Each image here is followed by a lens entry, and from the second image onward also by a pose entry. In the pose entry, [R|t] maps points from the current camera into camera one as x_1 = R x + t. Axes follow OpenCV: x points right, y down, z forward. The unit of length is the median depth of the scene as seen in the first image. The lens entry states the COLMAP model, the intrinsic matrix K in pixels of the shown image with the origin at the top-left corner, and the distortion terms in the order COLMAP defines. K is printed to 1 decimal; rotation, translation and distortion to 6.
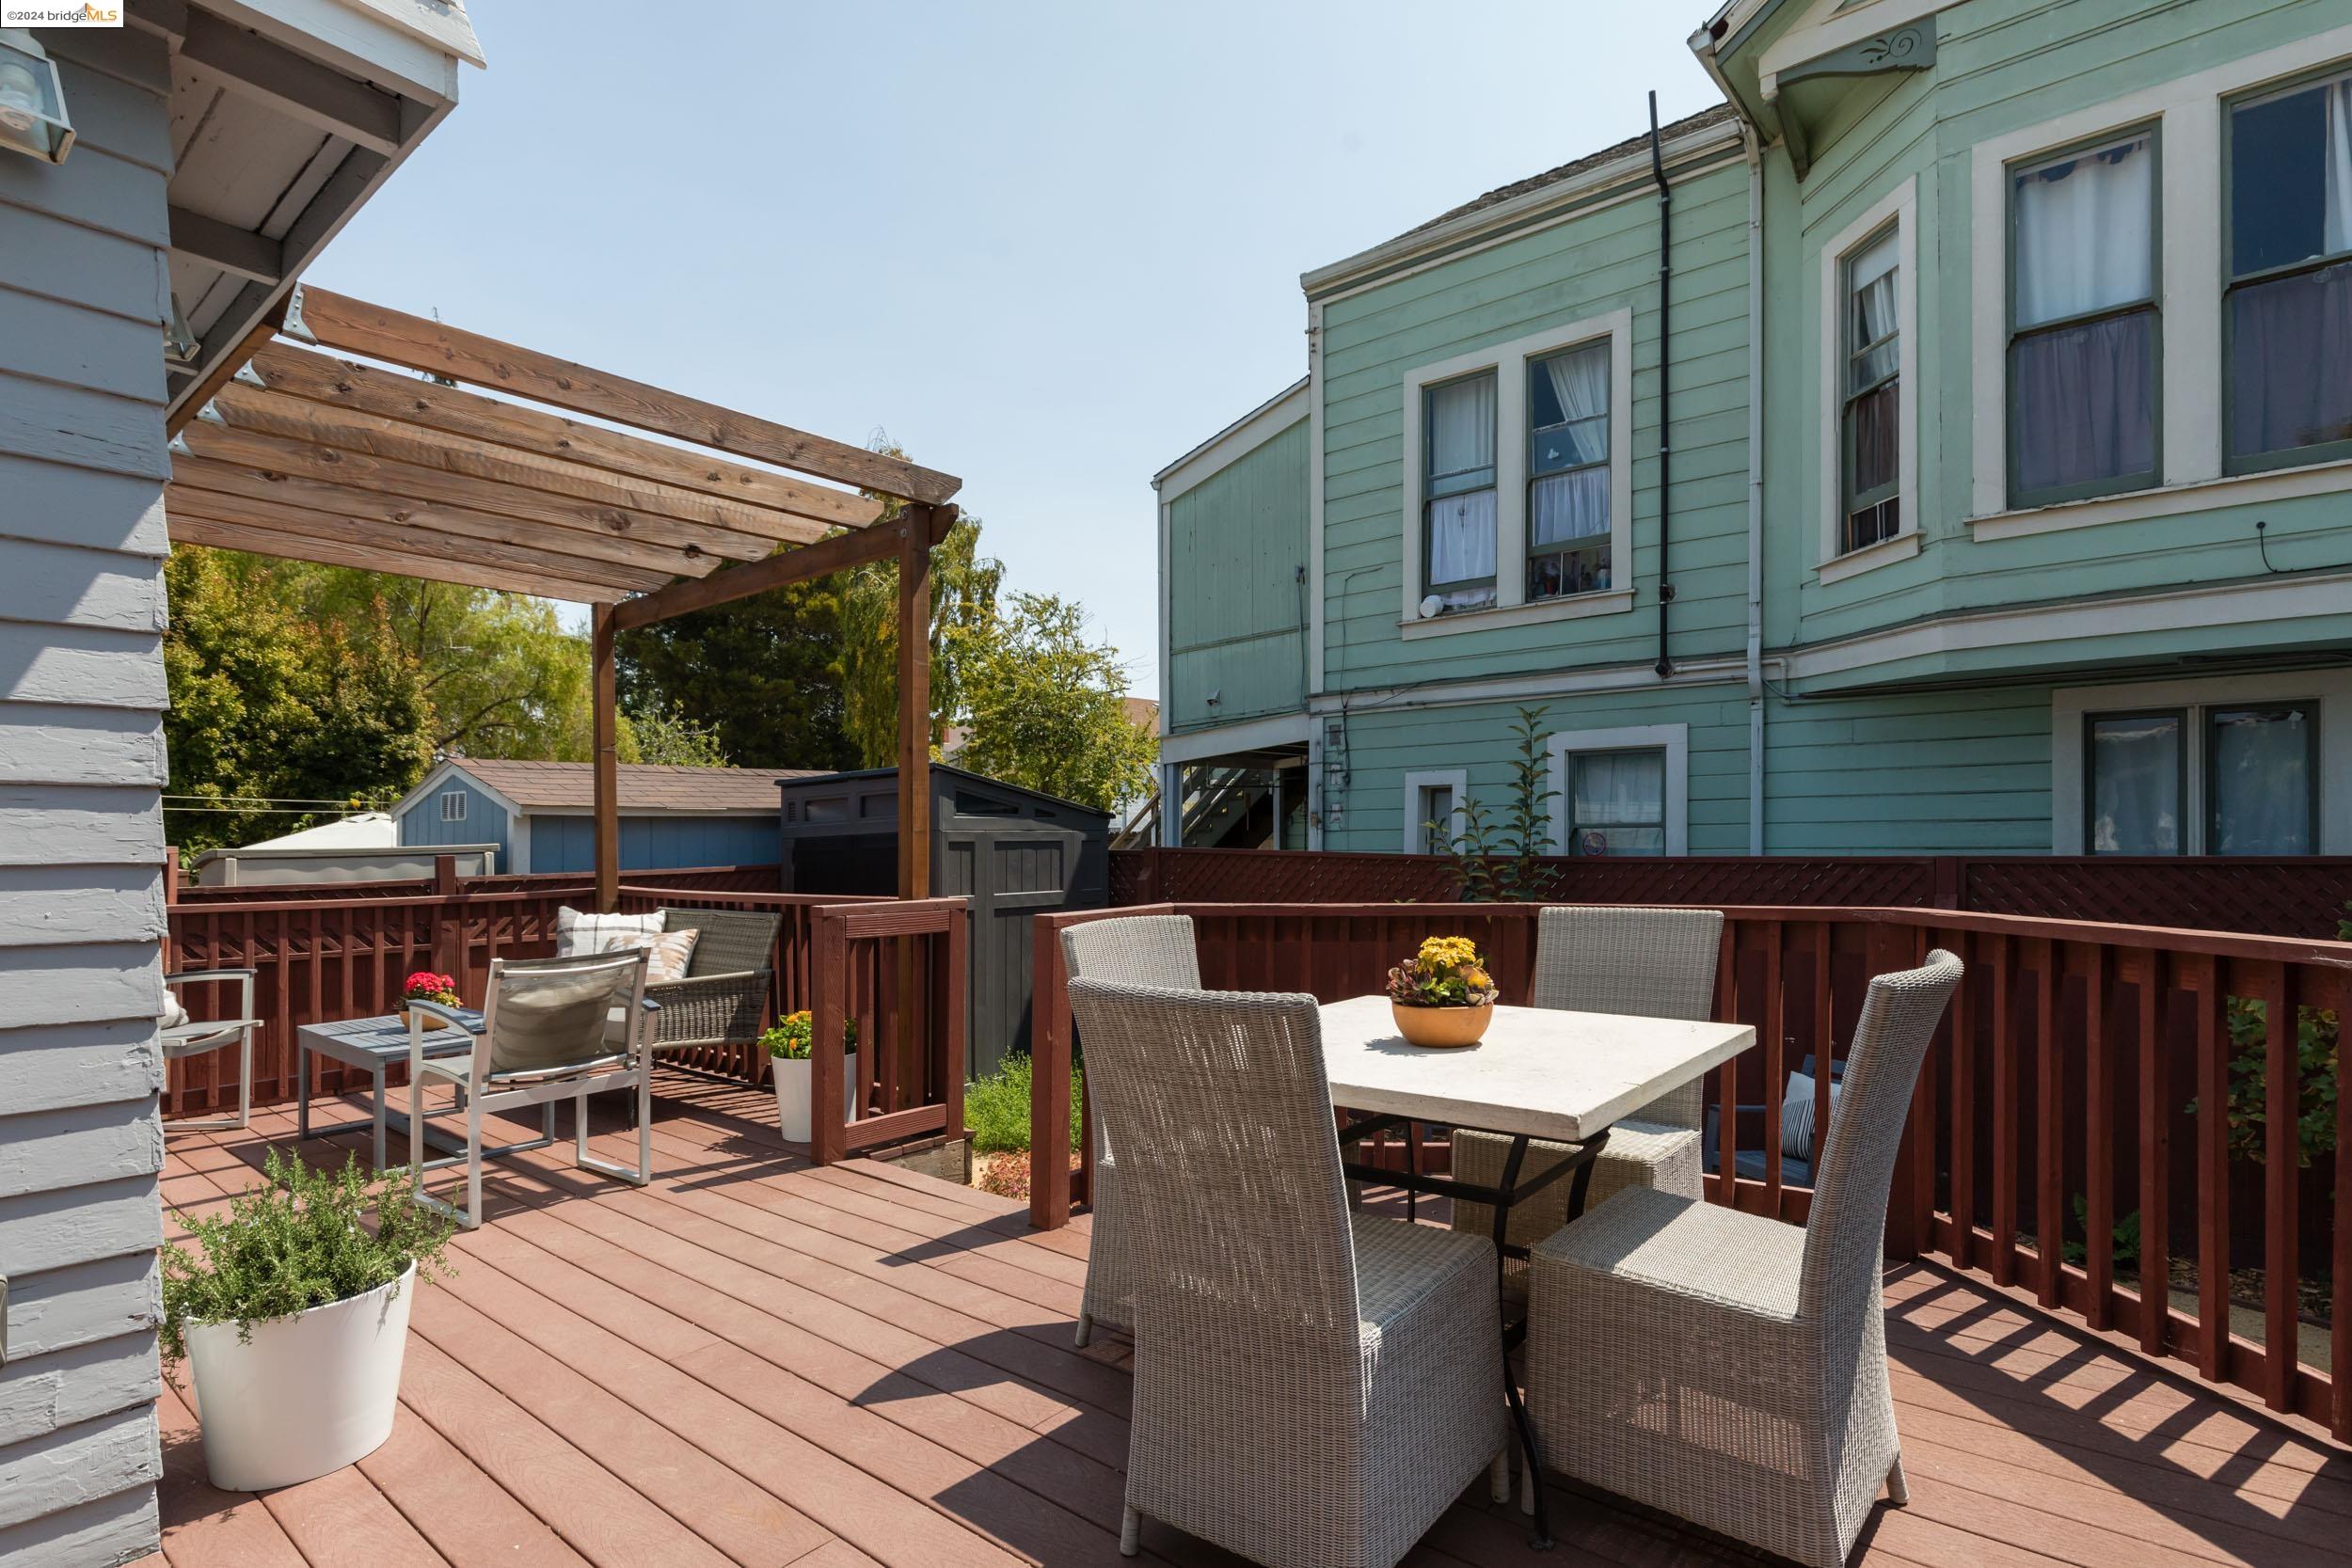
lens RADIAL K [[1199.8, 0, 1185.5], [0, 1199.8, 835.8], [0, 0, 1]] dist [-0.000516, -0.000796]
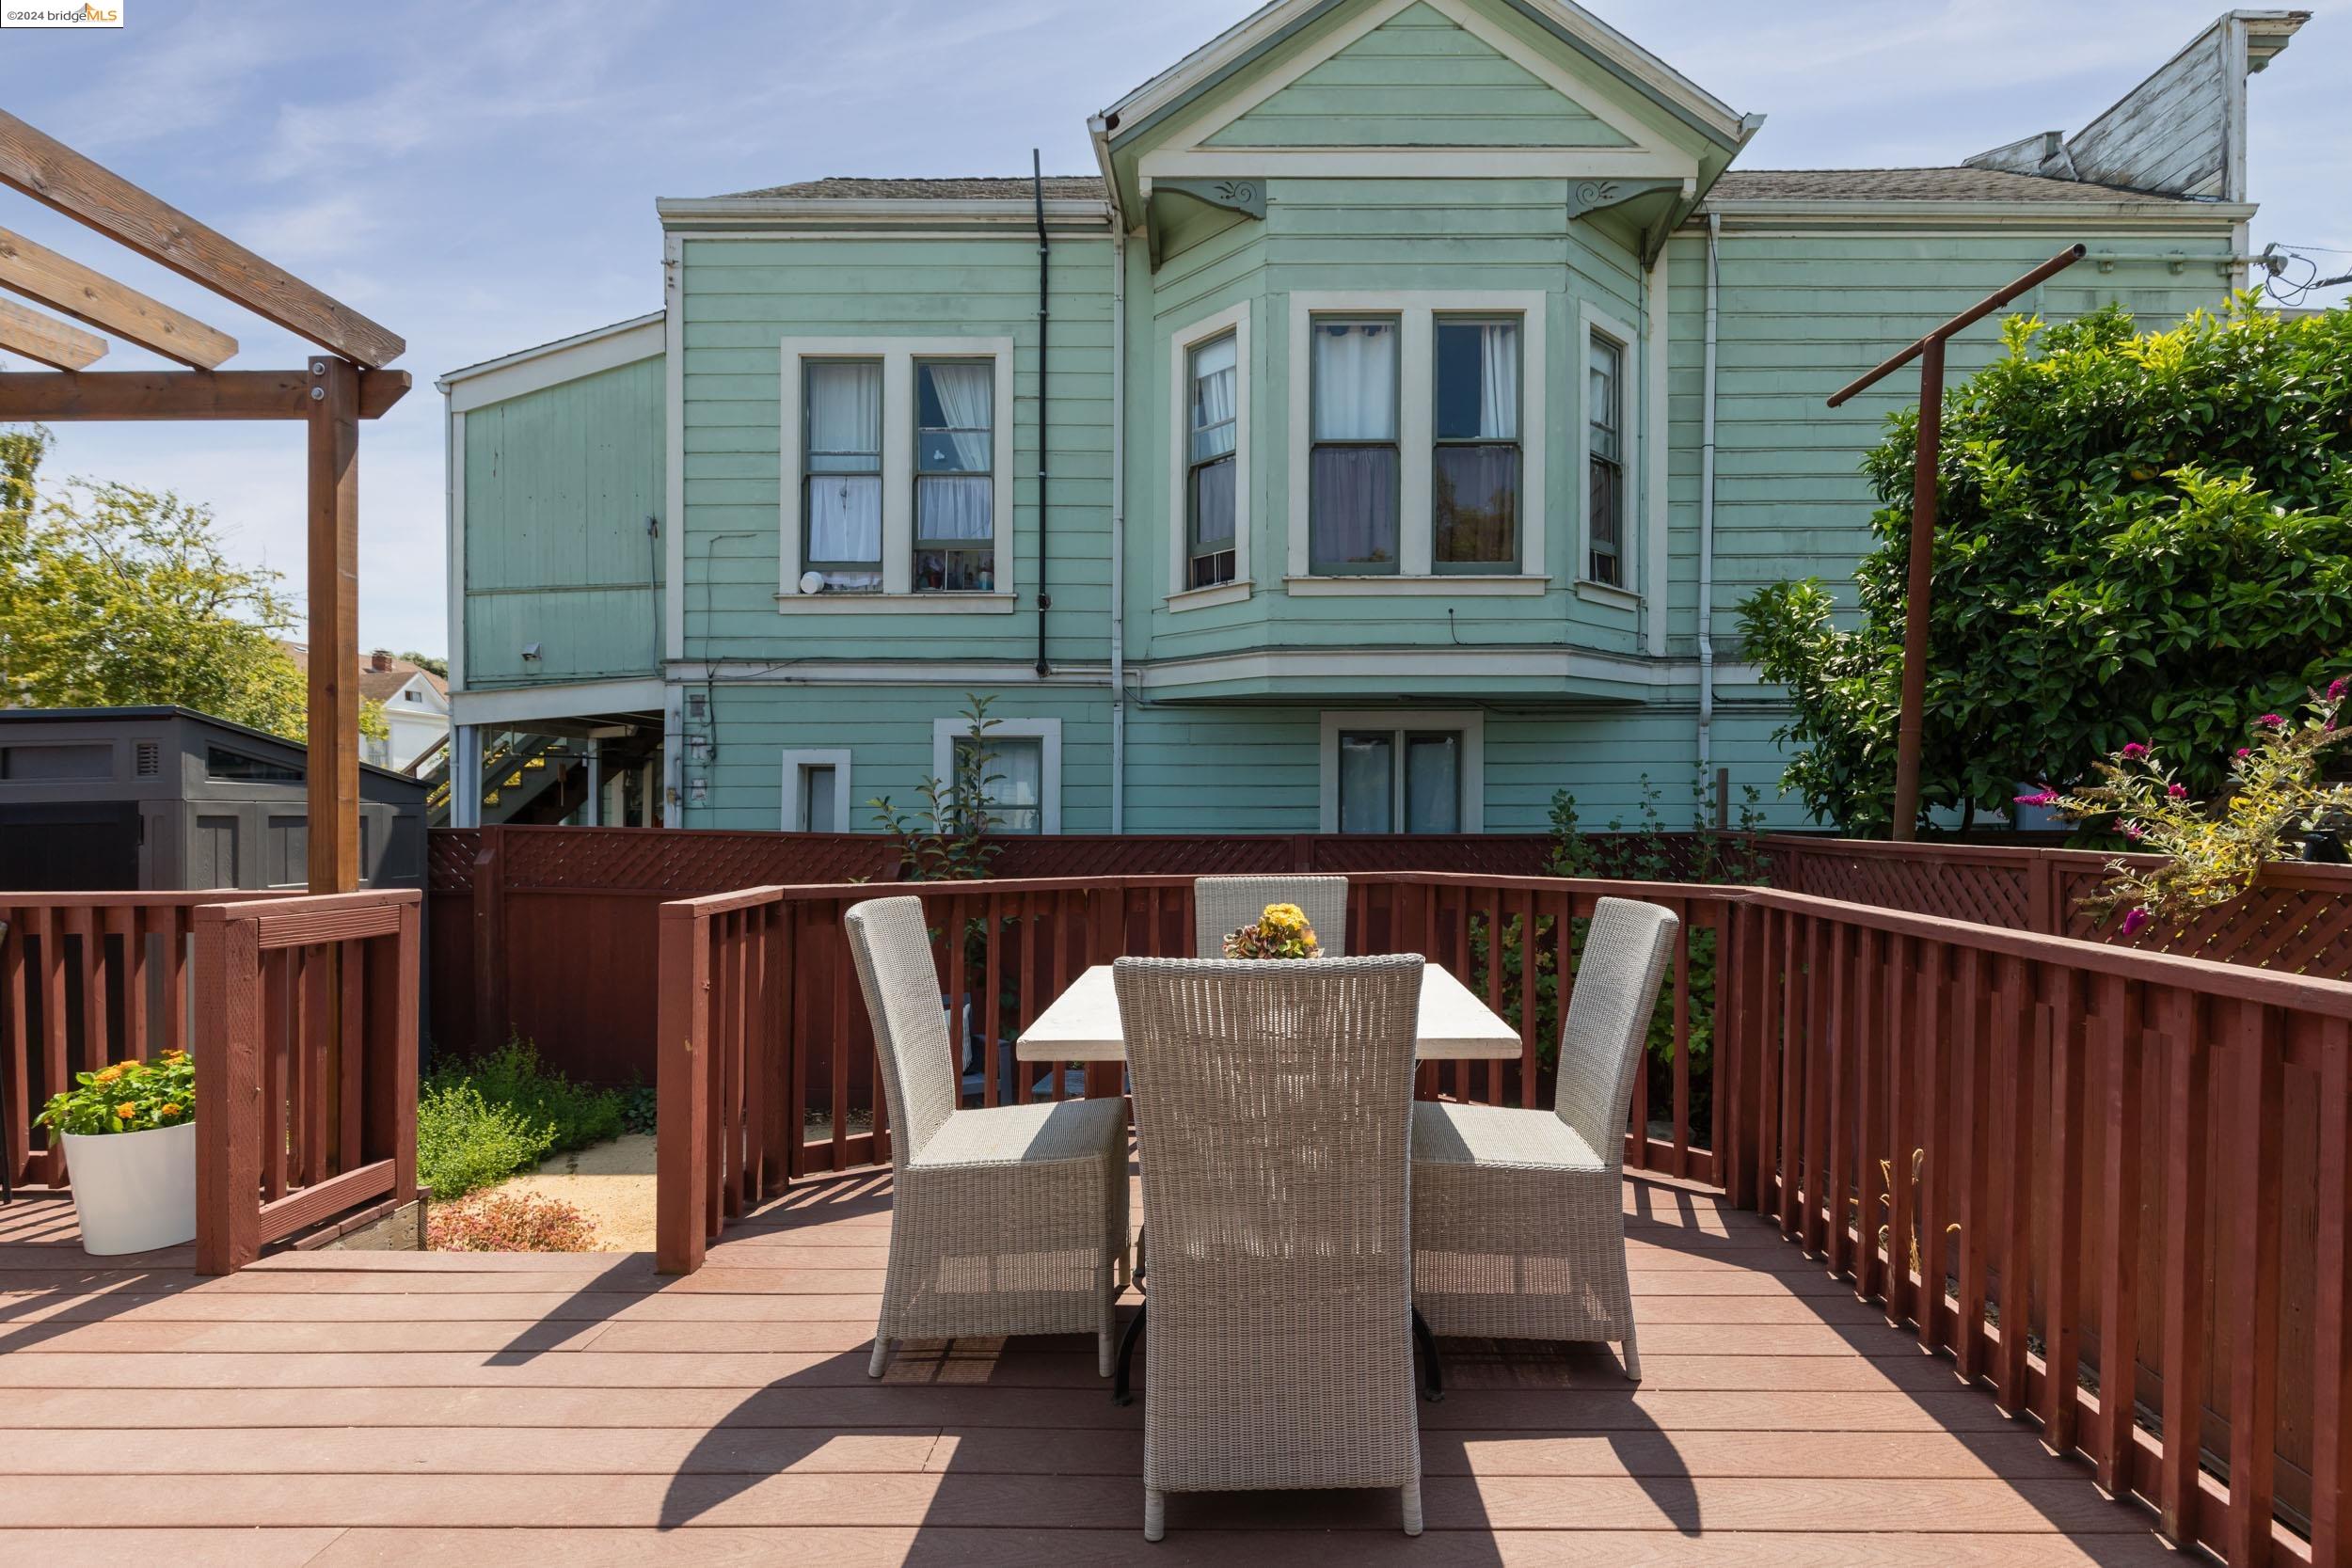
lens RADIAL K [[1129.5, 0, 1256.4], [0, 1129.5, 833.9], [0, 0, 1]] dist [-0.000481, -0.000528]
pose [[0.768984, -0.000087, 0.639268, -0.125868], [-0.009650, 0.999884, 0.011745, 0.001705], [-0.639195, -0.015201, 0.768895, 0.052935]]
